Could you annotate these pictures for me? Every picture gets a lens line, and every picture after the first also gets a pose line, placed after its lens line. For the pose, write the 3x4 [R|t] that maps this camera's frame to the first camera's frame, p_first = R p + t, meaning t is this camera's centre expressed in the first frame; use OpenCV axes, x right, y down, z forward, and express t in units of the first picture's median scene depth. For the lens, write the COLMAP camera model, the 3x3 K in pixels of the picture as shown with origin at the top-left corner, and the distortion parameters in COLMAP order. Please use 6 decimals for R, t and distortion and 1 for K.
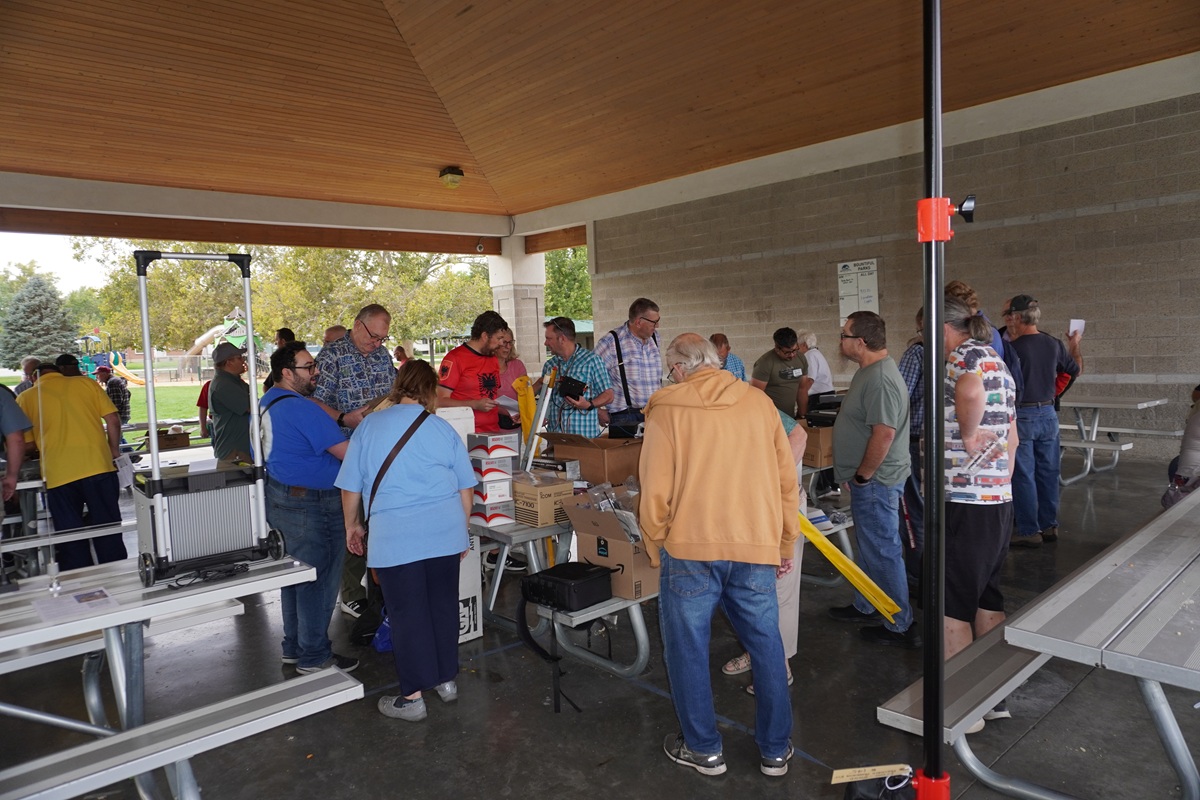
lens RADIAL K [[807.9, 0, 597.3], [0, 807.9, 387.9], [0, 0, 1]] dist [-0.042342, 0.040142]
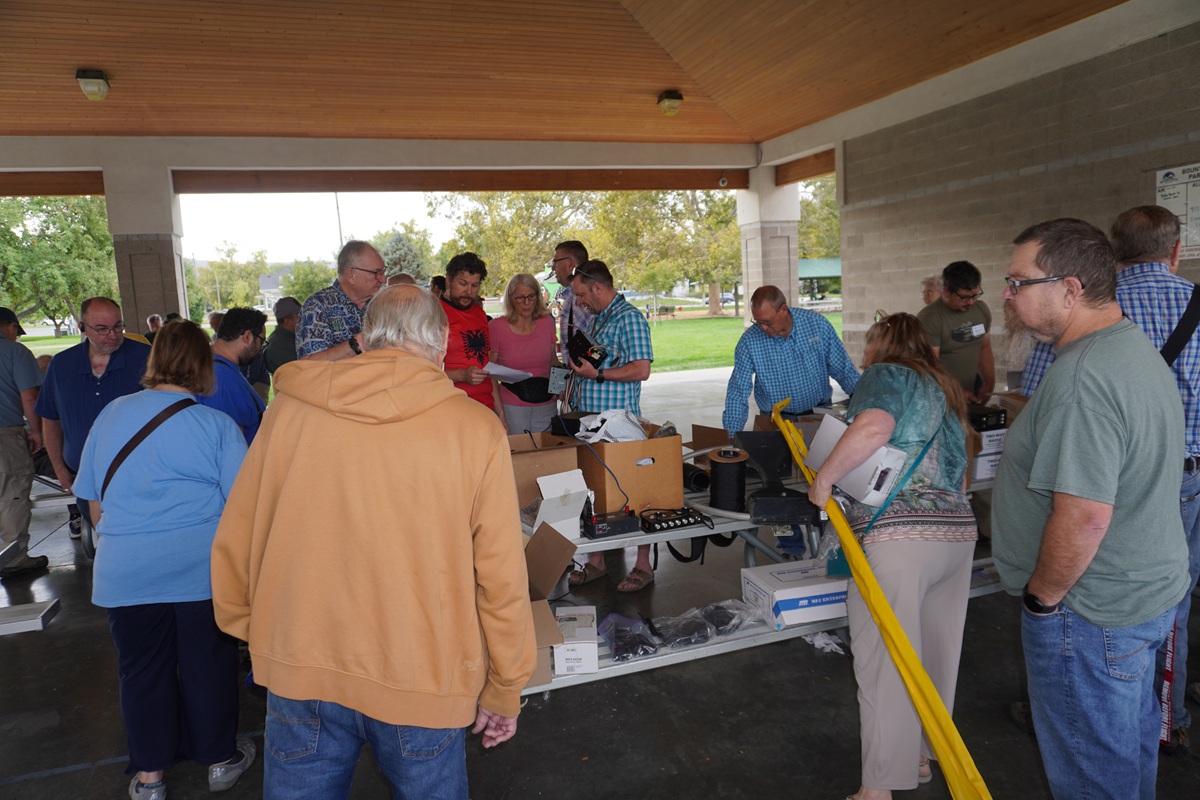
lens RADIAL K [[812.2, 0, 600.0], [0, 812.2, 400.0], [0, 0, 1]] dist [-0.040842, 0.043002]
pose [[0.921486, 0.040126, -0.386334, 0.113675], [-0.007577, 0.996317, 0.085407, -0.009367], [0.388338, -0.075774, 0.918396, 0.126129]]
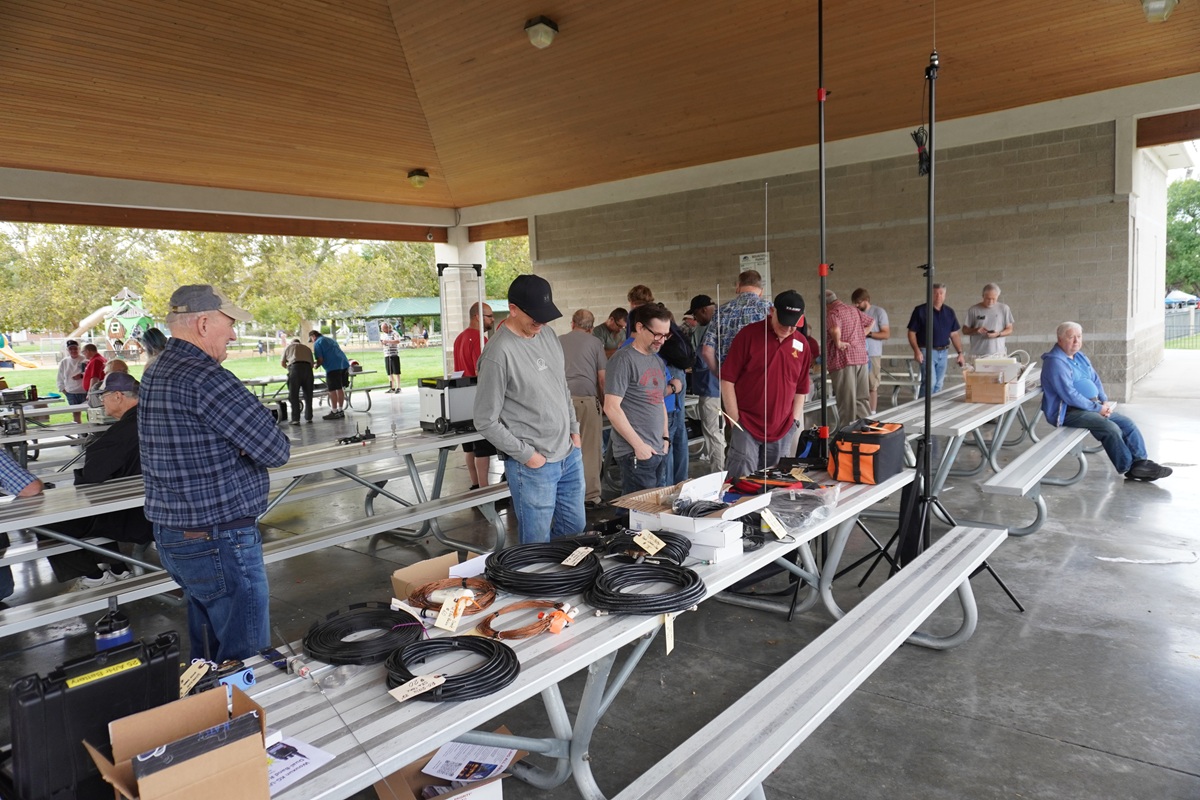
lens RADIAL K [[807.9, 0, 597.3], [0, 807.9, 387.9], [0, 0, 1]] dist [-0.042342, 0.040142]
pose [[0.989783, -0.016631, 0.141606, -0.099140], [0.013185, 0.999594, 0.025244, 0.019287], [-0.141968, -0.023119, 0.989601, -0.217986]]
